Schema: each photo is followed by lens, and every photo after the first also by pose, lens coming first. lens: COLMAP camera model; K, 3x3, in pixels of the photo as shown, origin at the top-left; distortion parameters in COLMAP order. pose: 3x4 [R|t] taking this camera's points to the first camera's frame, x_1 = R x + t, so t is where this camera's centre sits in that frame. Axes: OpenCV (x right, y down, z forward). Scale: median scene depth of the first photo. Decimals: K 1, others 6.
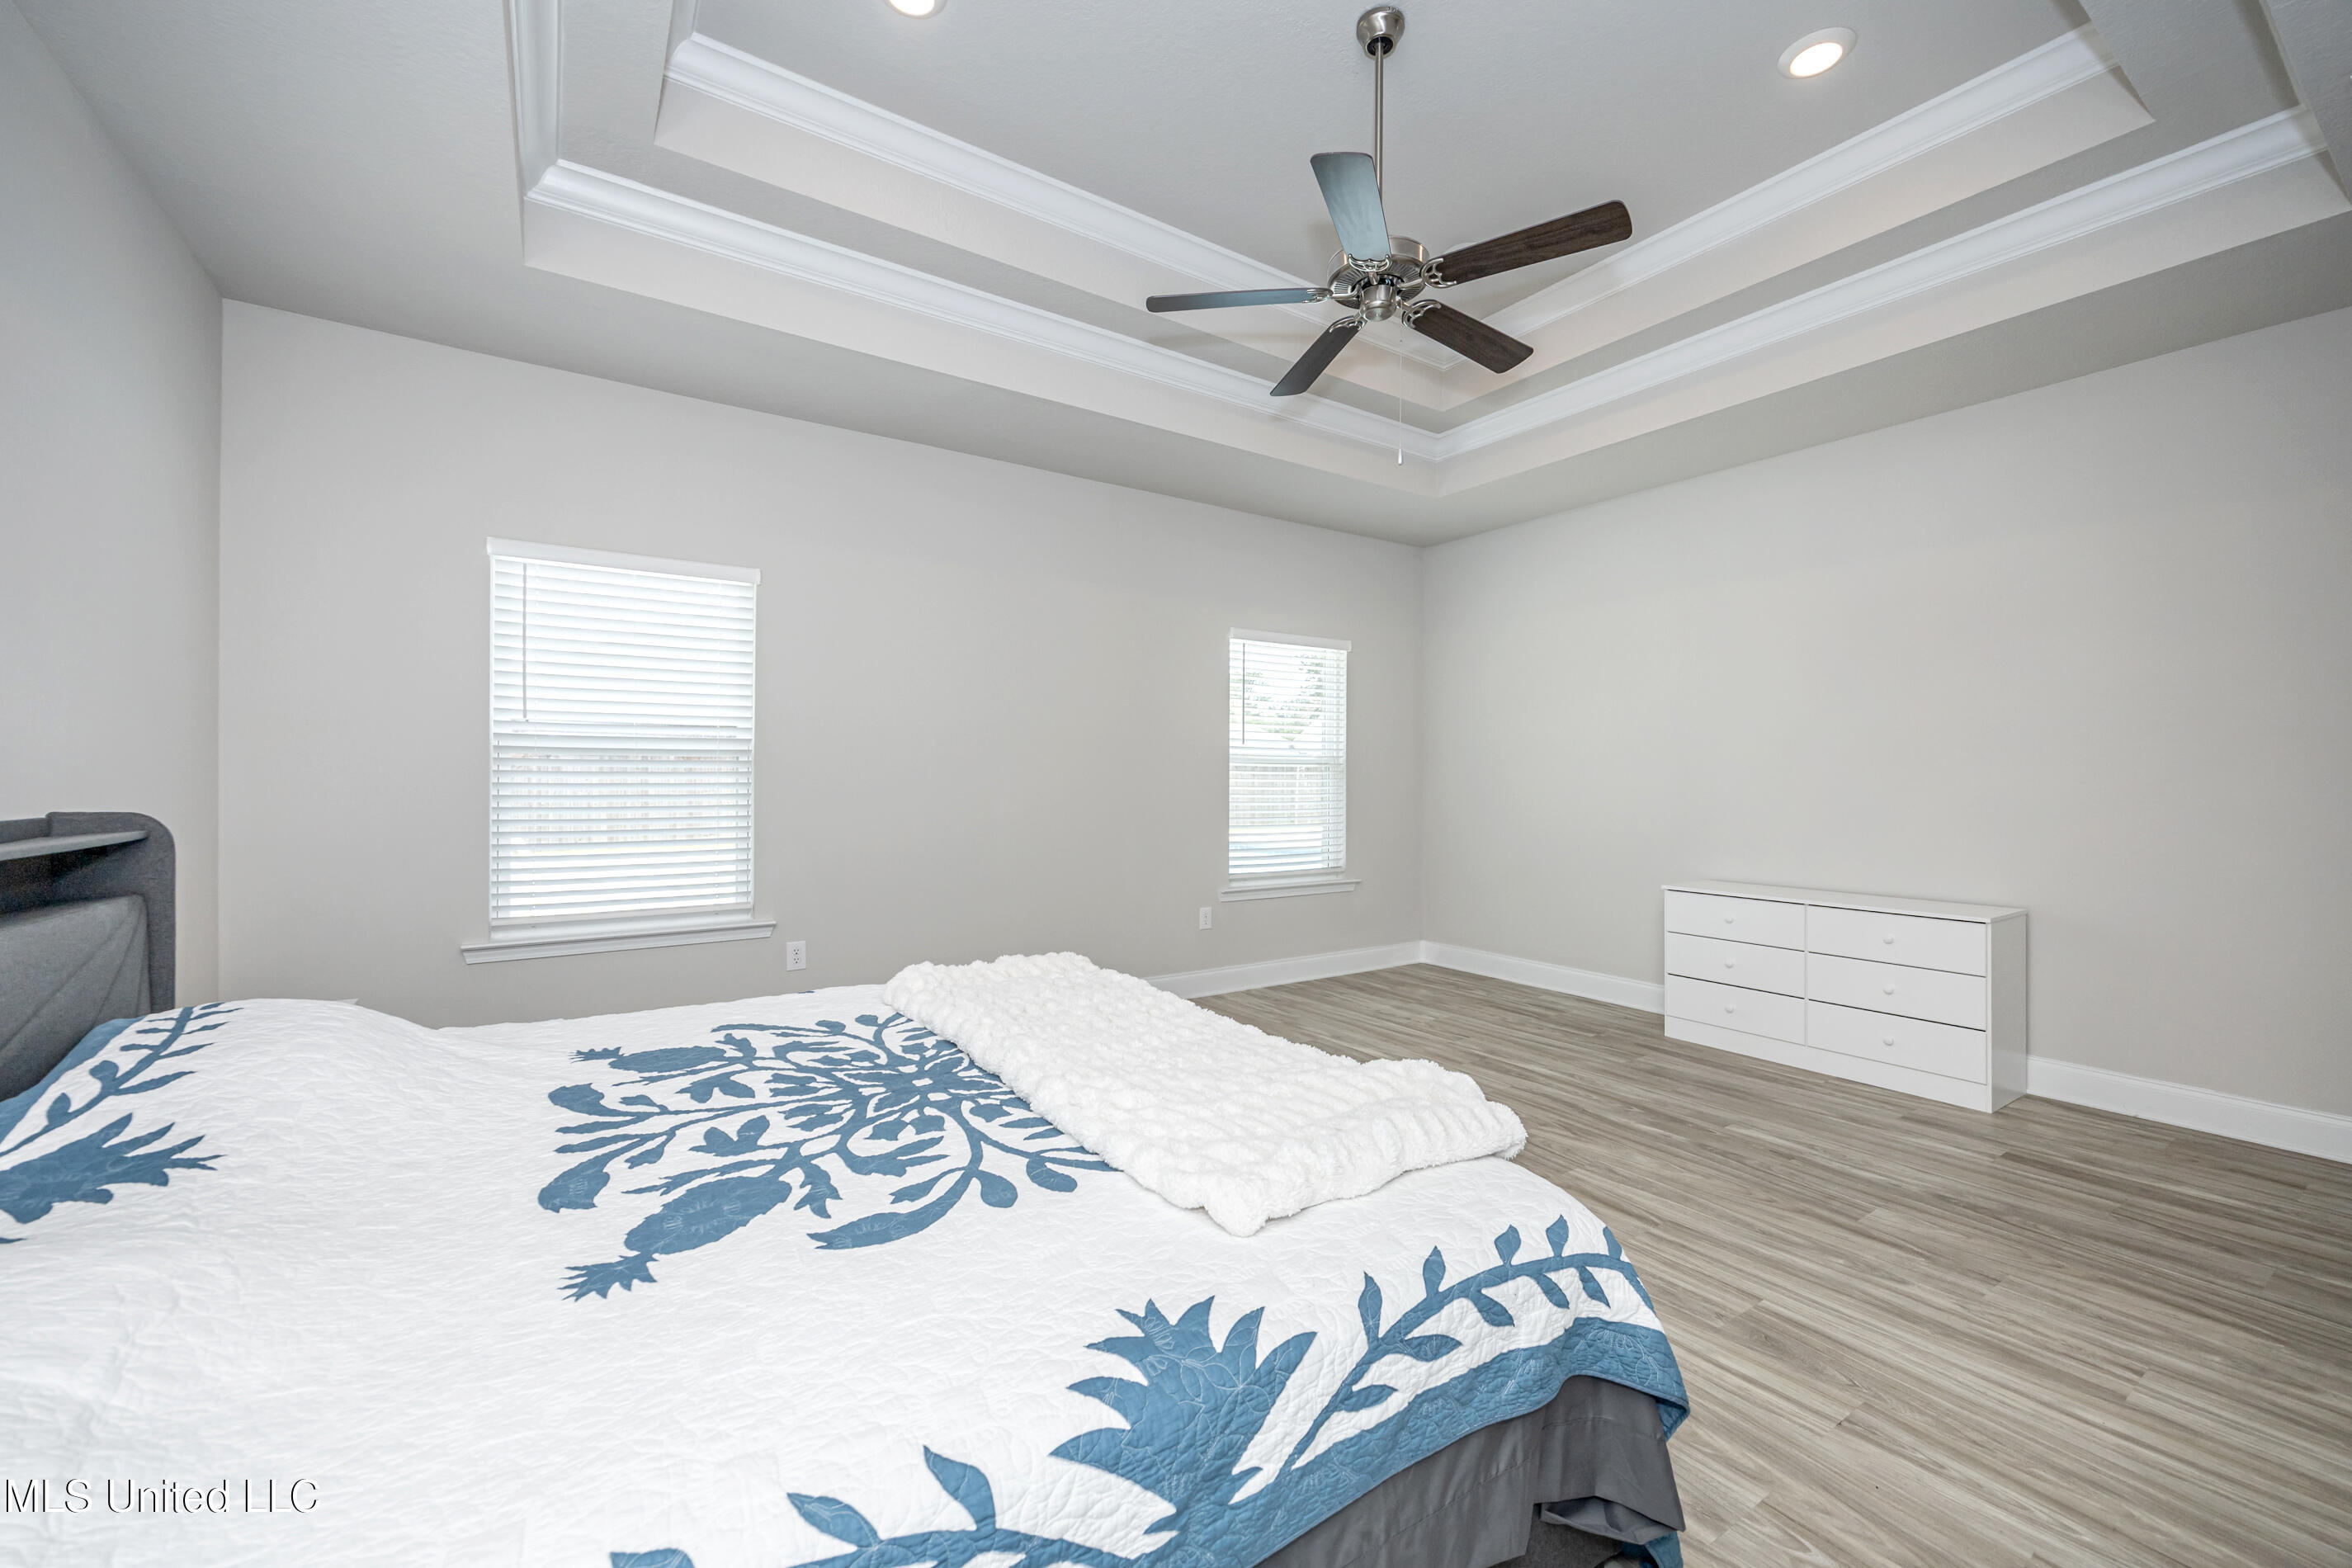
lens RADIAL K [[928.1, 0, 1231.1], [0, 928.1, 766.2], [0, 0, 1]] dist [-0.001611, -0.001888]
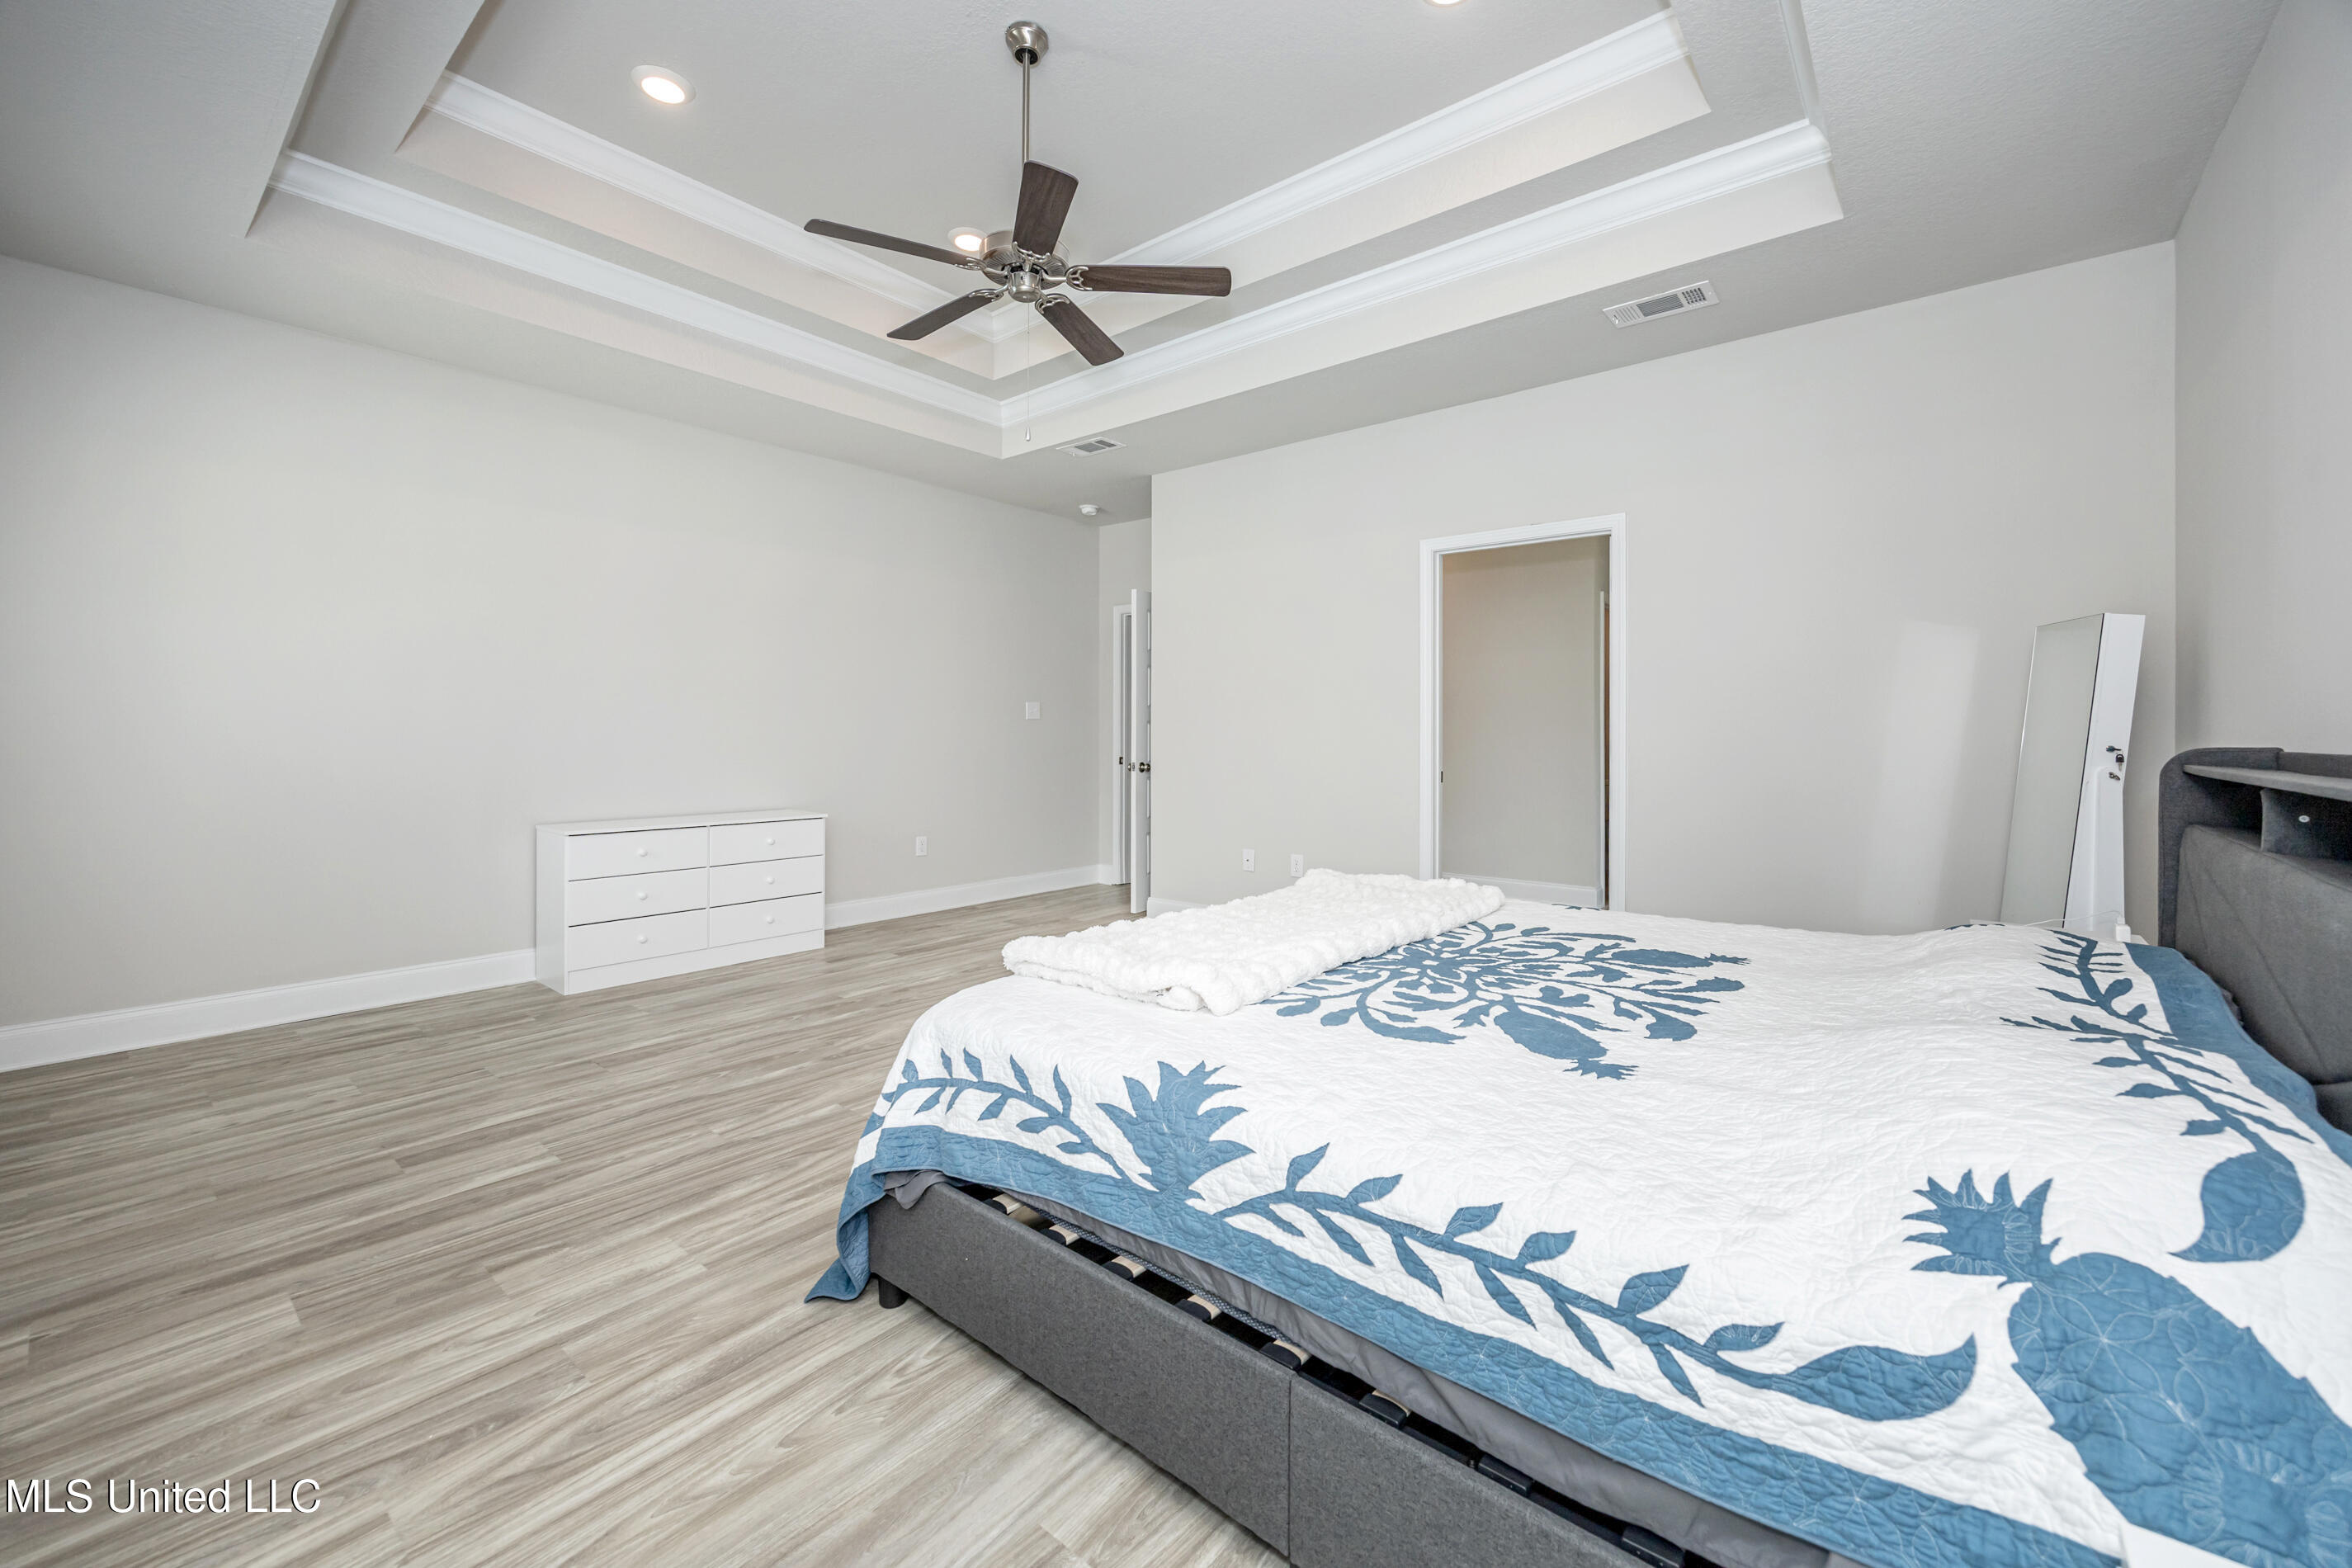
lens RADIAL K [[928.1, 0, 1166.6], [0, 928.1, 733.0], [0, 0, 1]] dist [-0.001611, -0.001888]
pose [[-0.264791, -0.003929, 0.964298, -0.750725], [-0.026164, 0.999653, -0.003111, 0.021724], [-0.963951, -0.026054, -0.264802, 0.868799]]
